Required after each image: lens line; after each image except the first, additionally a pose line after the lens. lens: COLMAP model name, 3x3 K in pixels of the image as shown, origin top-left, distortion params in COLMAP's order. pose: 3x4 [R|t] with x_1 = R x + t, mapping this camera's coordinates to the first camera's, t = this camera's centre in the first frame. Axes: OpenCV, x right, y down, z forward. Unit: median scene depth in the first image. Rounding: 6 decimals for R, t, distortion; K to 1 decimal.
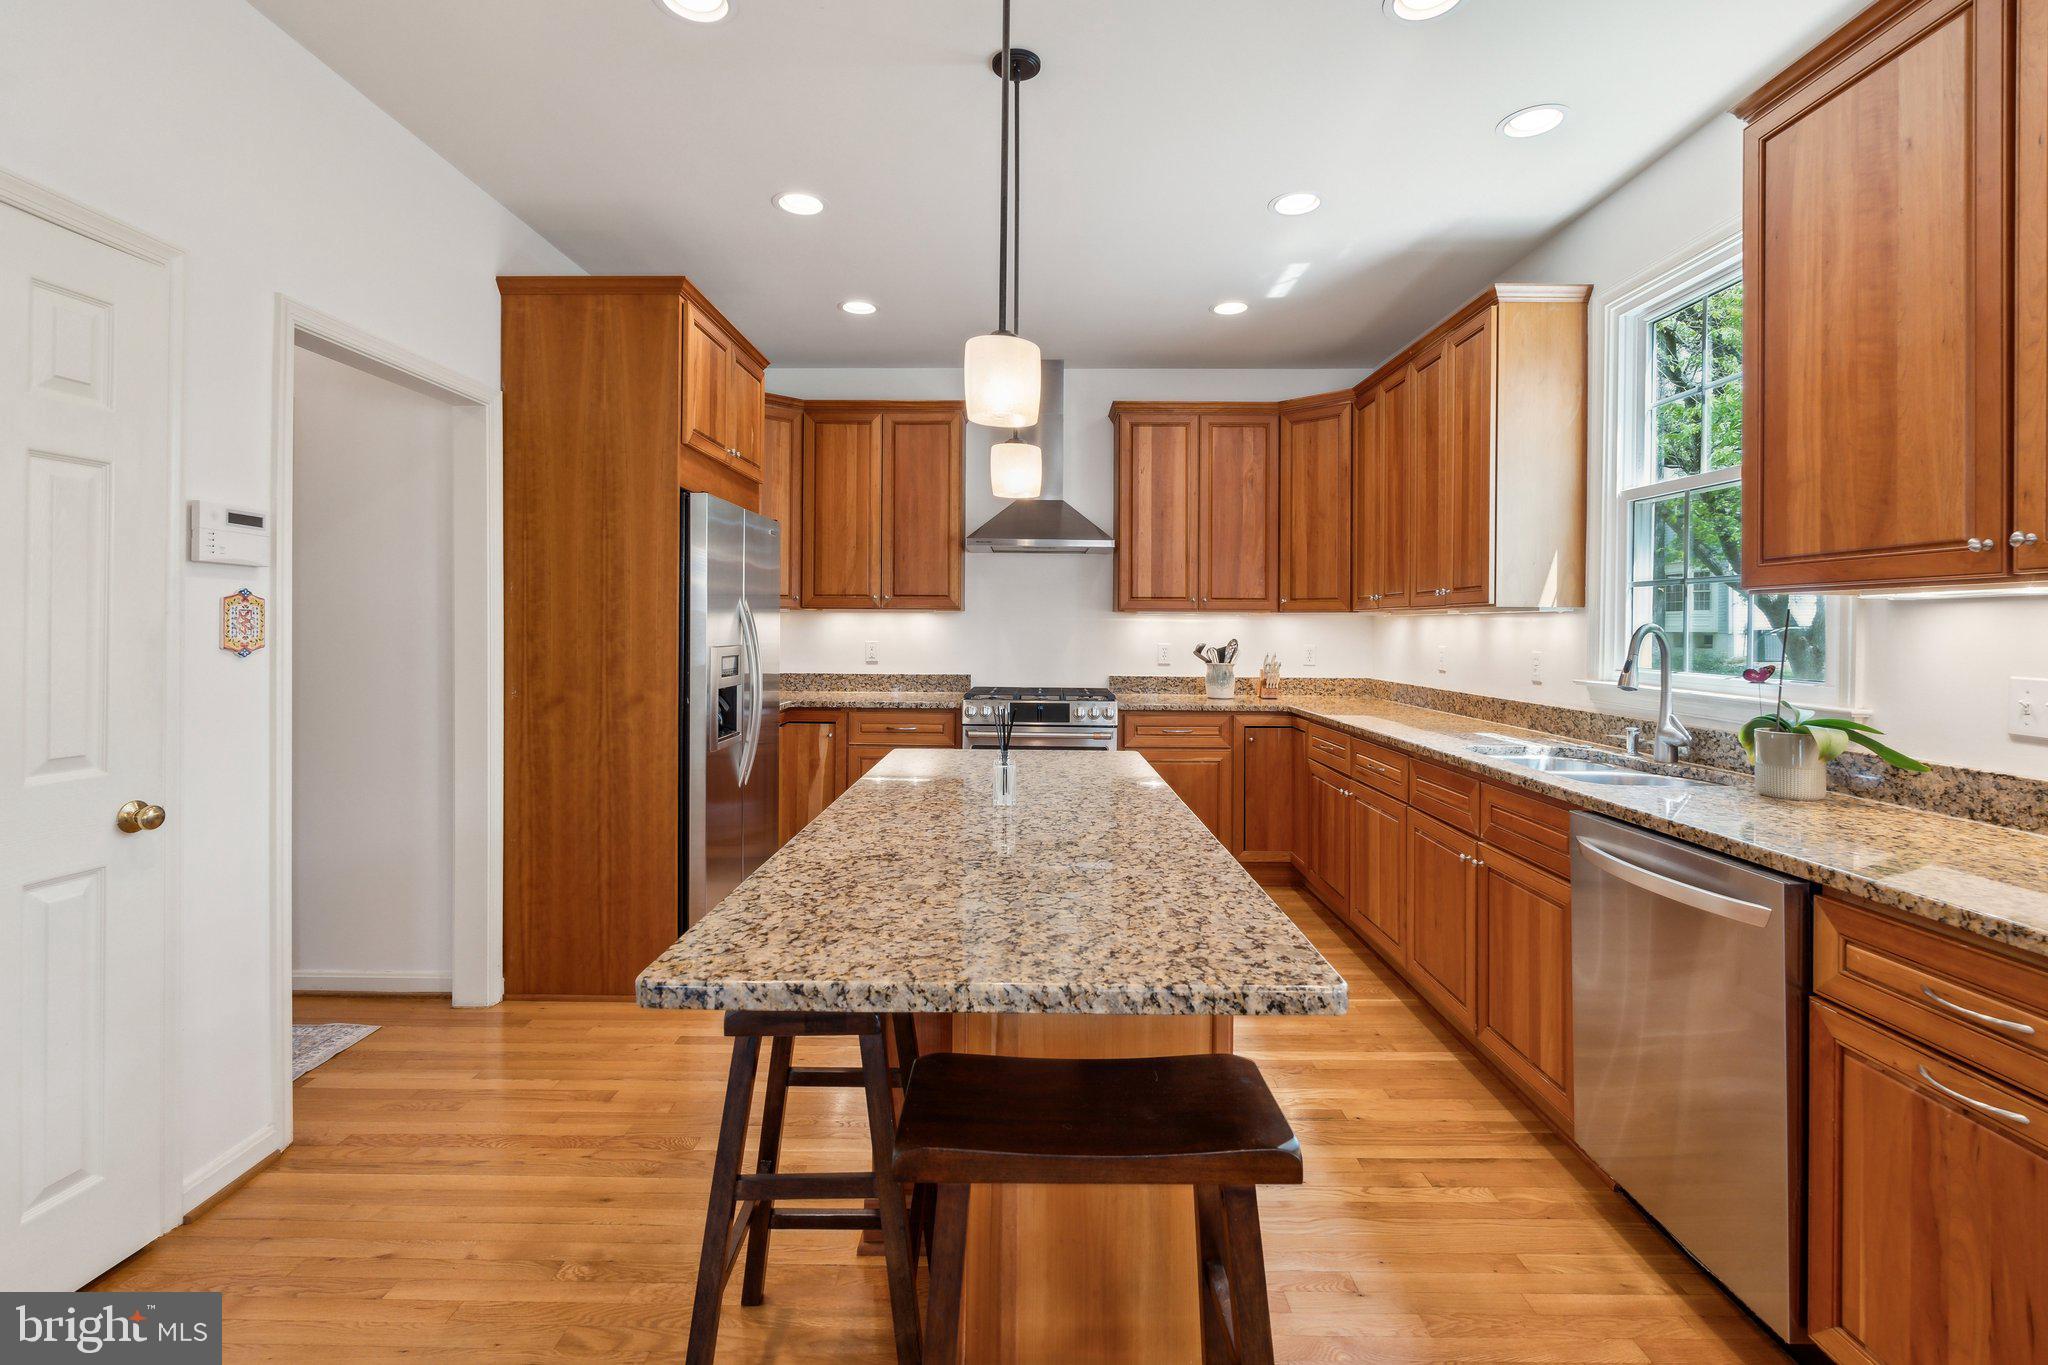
lens RADIAL K [[917.2, 0, 1024.2], [0, 917.2, 629.6], [0, 0, 1]] dist [-0.000764, 0.000499]
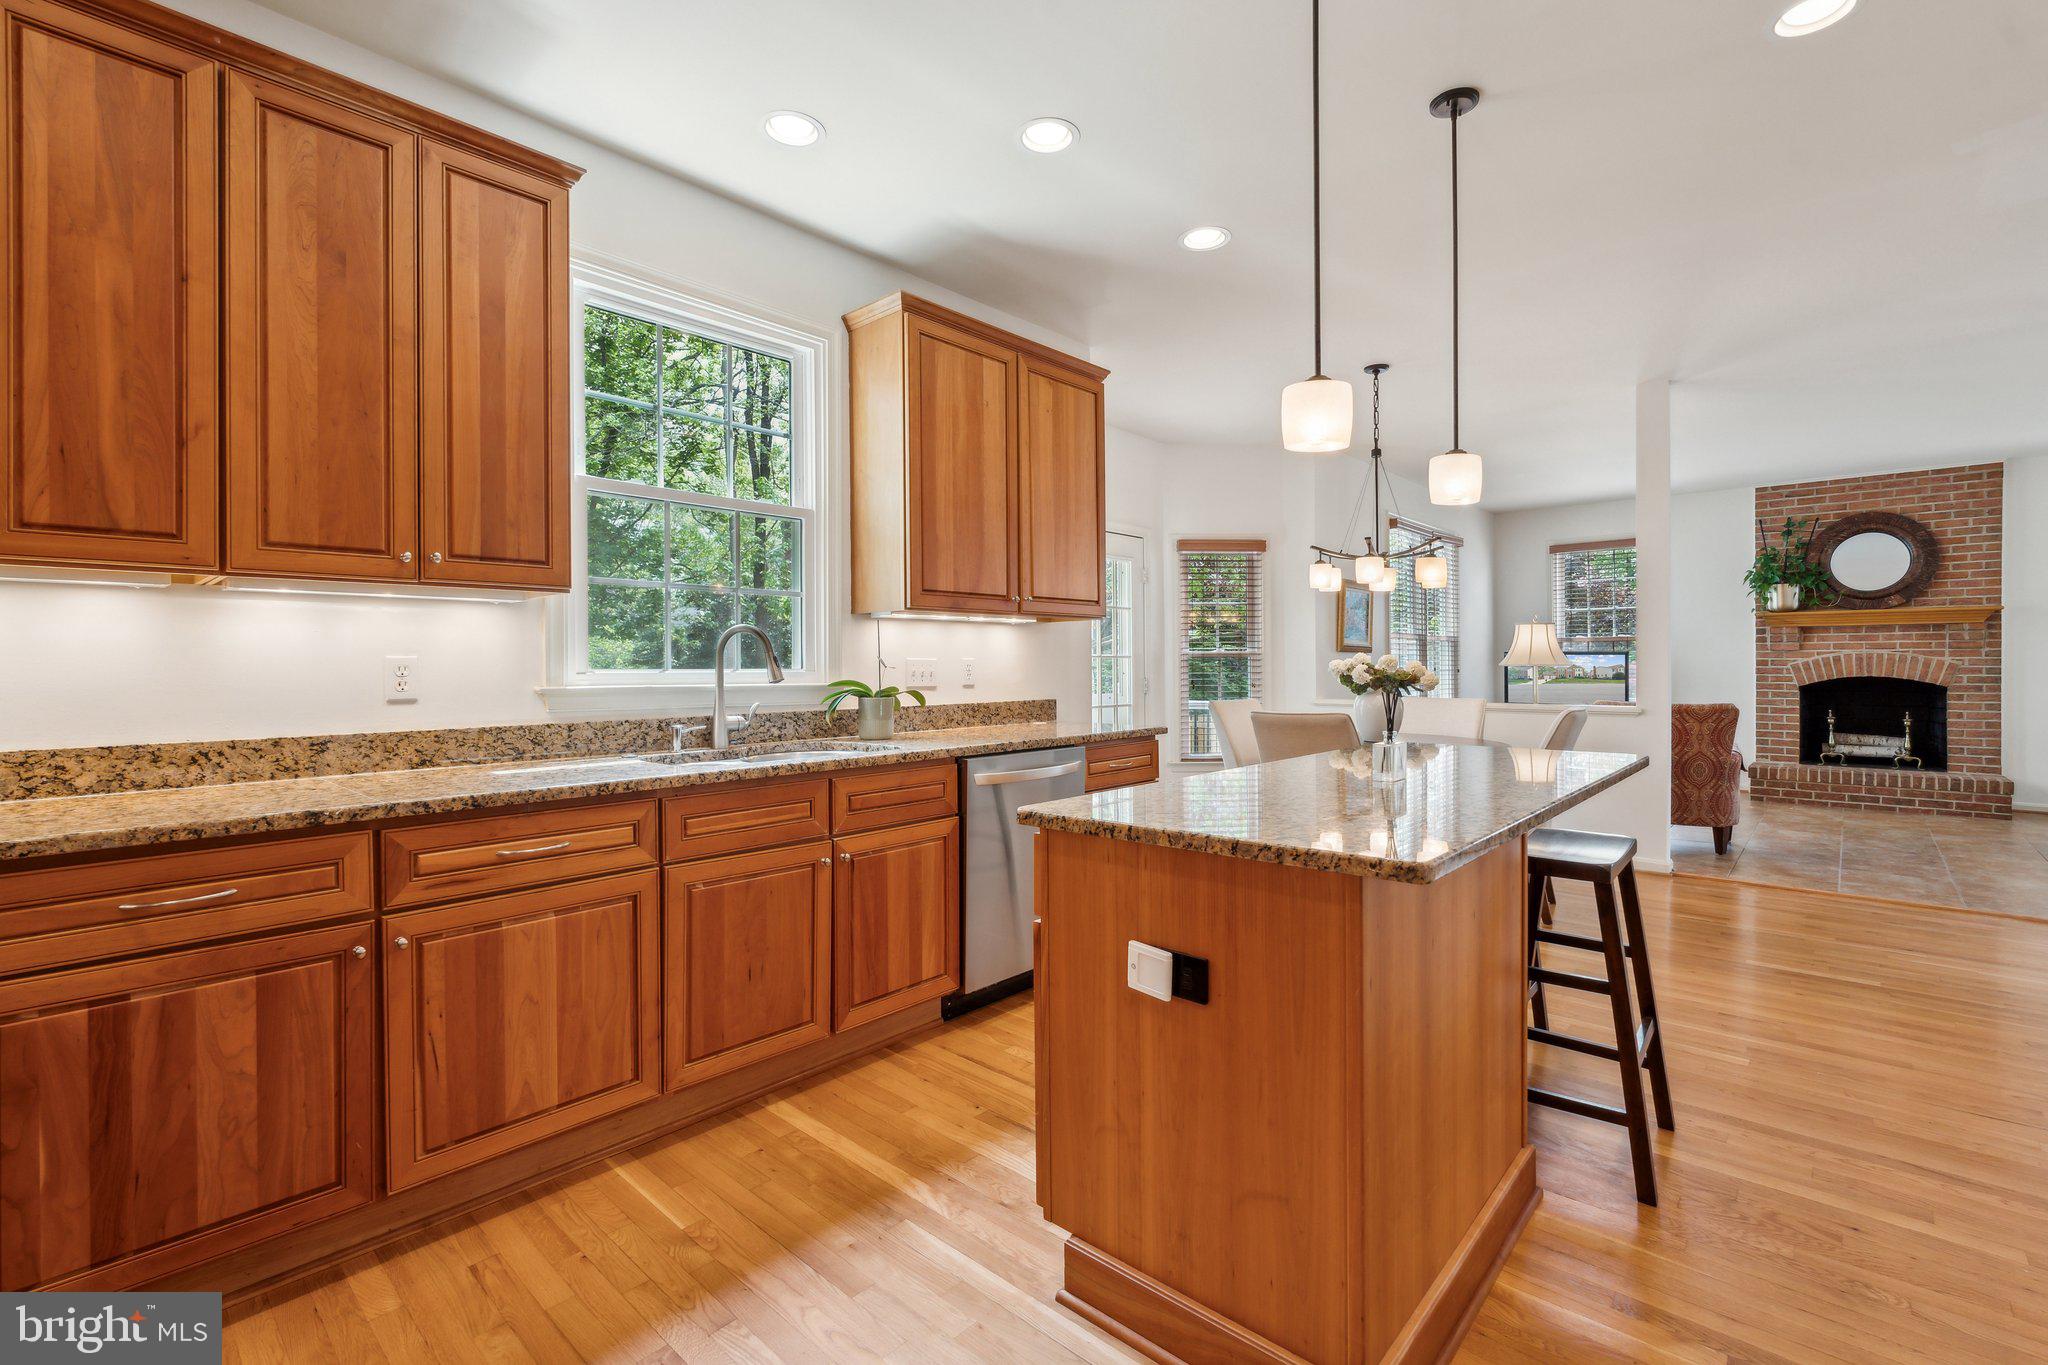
lens RADIAL K [[917.2, 0, 1021.0], [0, 917.2, 669.4], [0, 0, 1]] dist [-0.000764, 0.000499]
pose [[-0.746103, -0.007497, 0.665789, -0.261447], [0.001687, 0.999912, 0.013150, 0.027735], [-0.665829, 0.010935, -0.746025, 1.319013]]
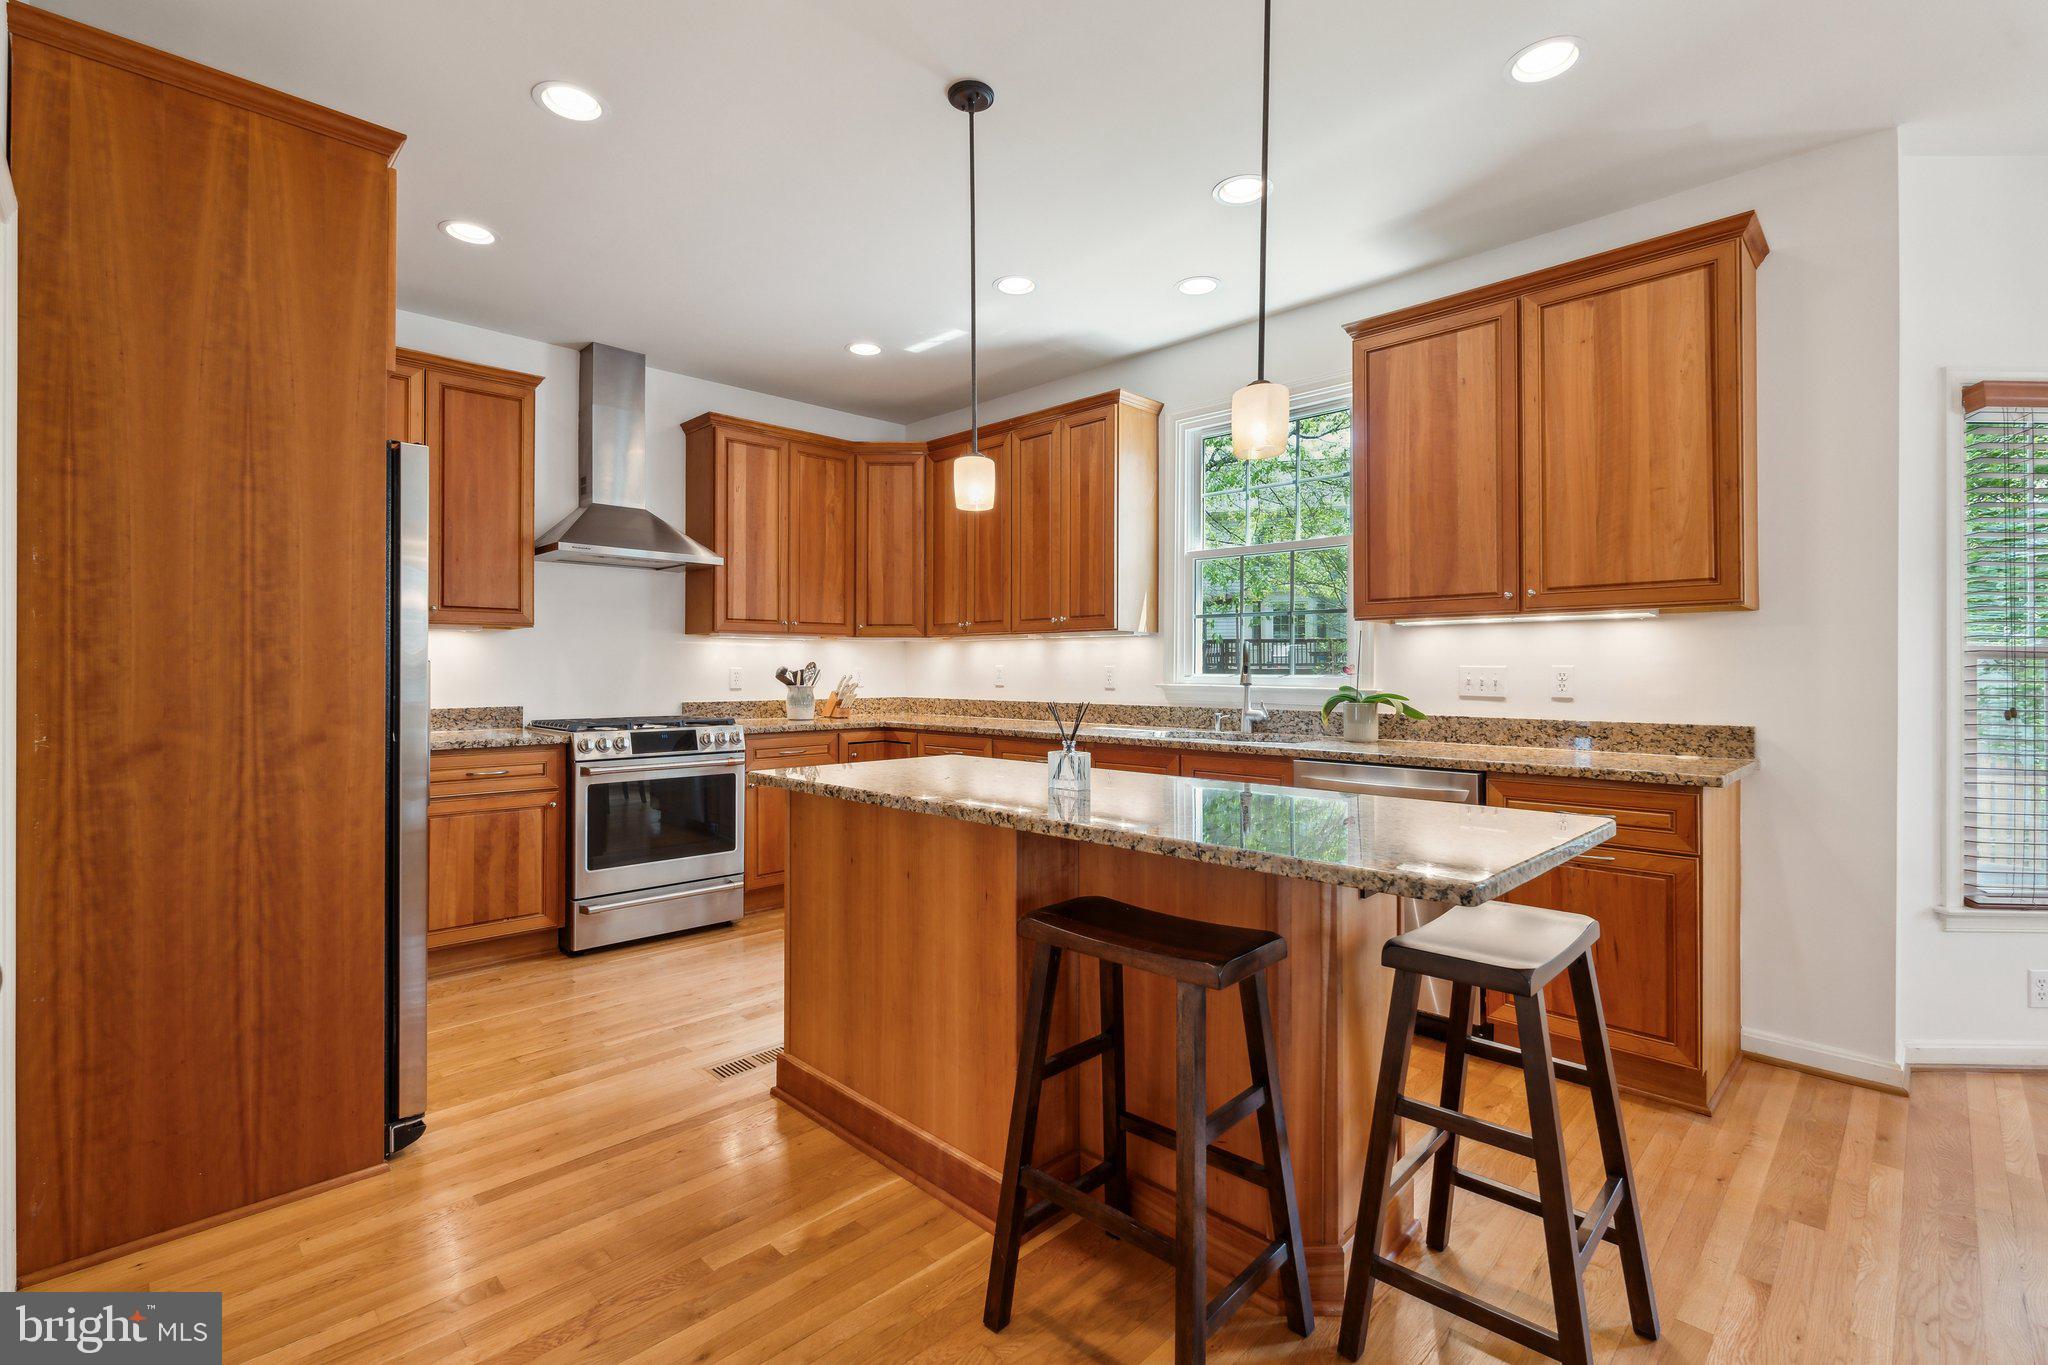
lens RADIAL K [[917.2, 0, 1015.1], [0, 917.2, 662.4], [0, 0, 1]] dist [-0.000764, 0.000499]
pose [[0.706330, -0.000470, 0.707883, -0.531795], [0.006379, 0.999963, -0.005702, 0.027471], [-0.707854, 0.008543, 0.706307, 0.168985]]
